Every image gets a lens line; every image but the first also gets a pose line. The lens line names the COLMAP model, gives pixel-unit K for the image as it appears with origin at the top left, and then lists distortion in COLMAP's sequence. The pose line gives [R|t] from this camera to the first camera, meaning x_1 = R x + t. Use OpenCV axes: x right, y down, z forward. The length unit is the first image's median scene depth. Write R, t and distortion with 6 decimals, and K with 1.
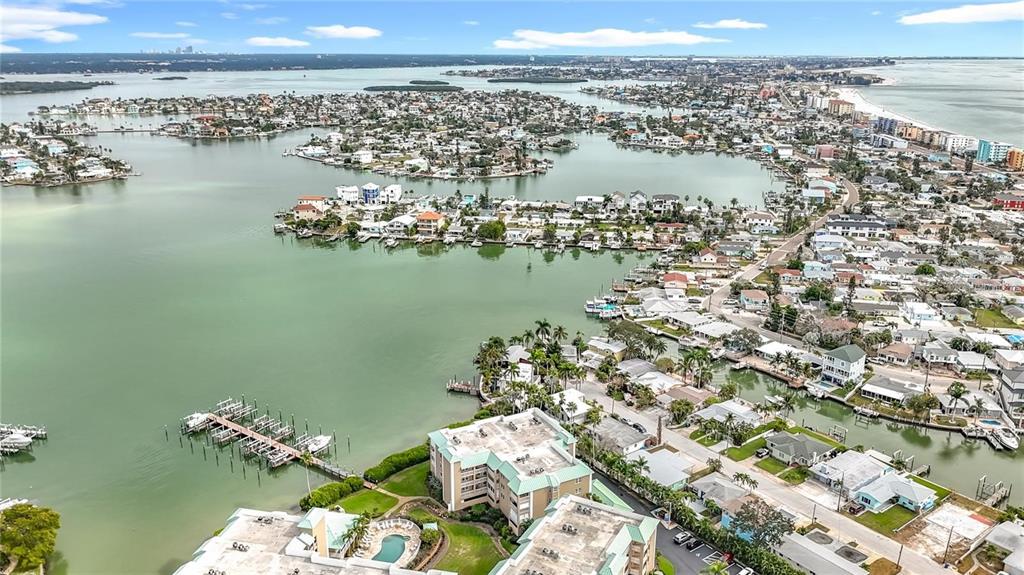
lens RADIAL K [[773.6, 0, 507.9], [0, 773.6, 306.2], [0, 0, 1]] dist [0.074497, -0.092767]
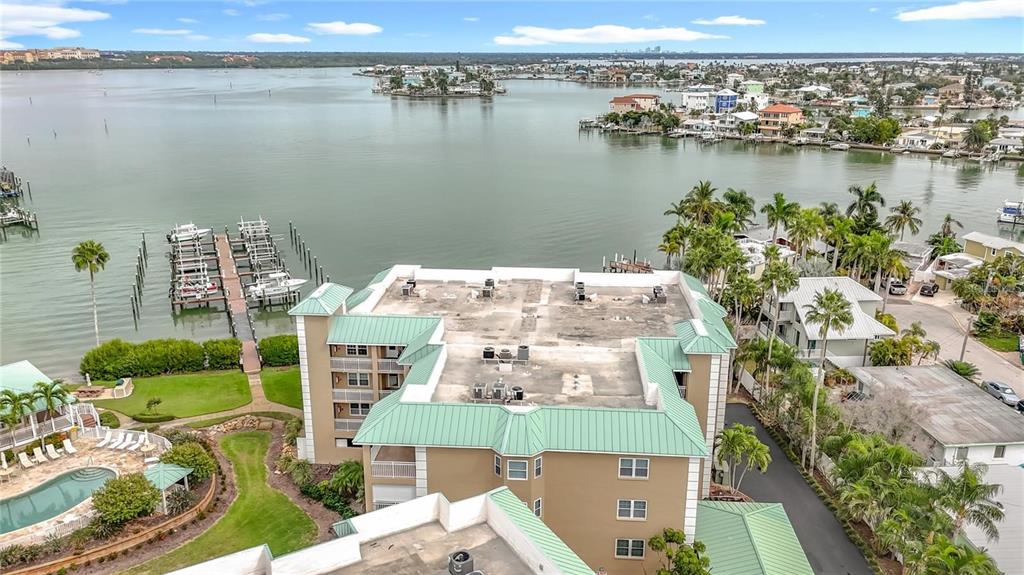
lens RADIAL K [[770.8, 0, 512.0], [0, 770.8, 287.5], [0, 0, 1]] dist [0.037683, -0.006860]
pose [[0.850325, 0.153707, -0.503310, 0.068602], [-0.166946, 0.985783, 0.019001, 0.066909], [0.499075, 0.067869, 0.863897, 0.300985]]
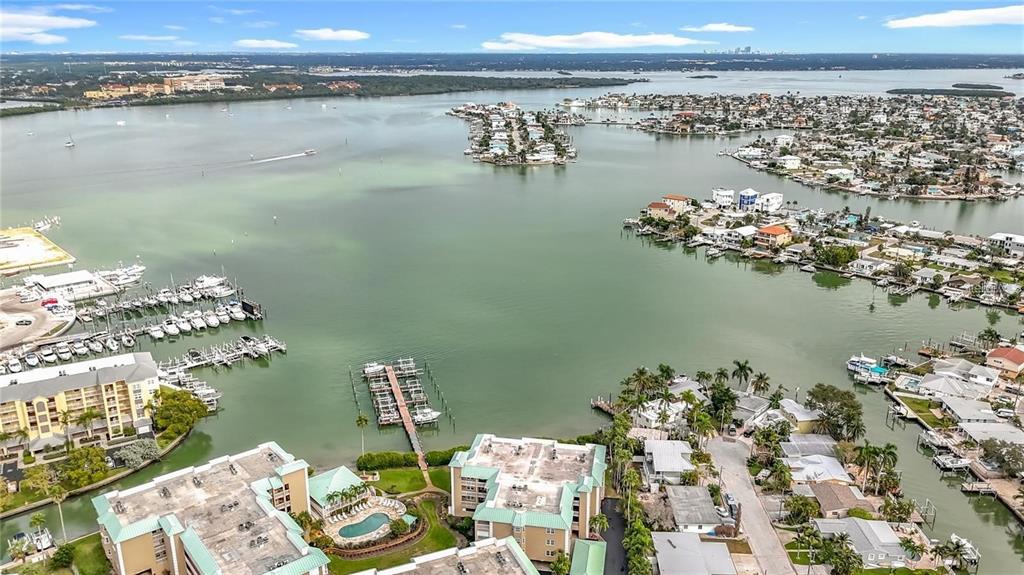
lens RADIAL K [[770.8, 0, 512.0], [0, 770.8, 287.5], [0, 0, 1]] dist [0.037683, -0.006860]
pose [[0.788672, 0.183071, -0.586925, 0.207684], [-0.194676, 0.979878, 0.044047, -0.031467], [0.583179, 0.079522, 0.808442, 0.092991]]
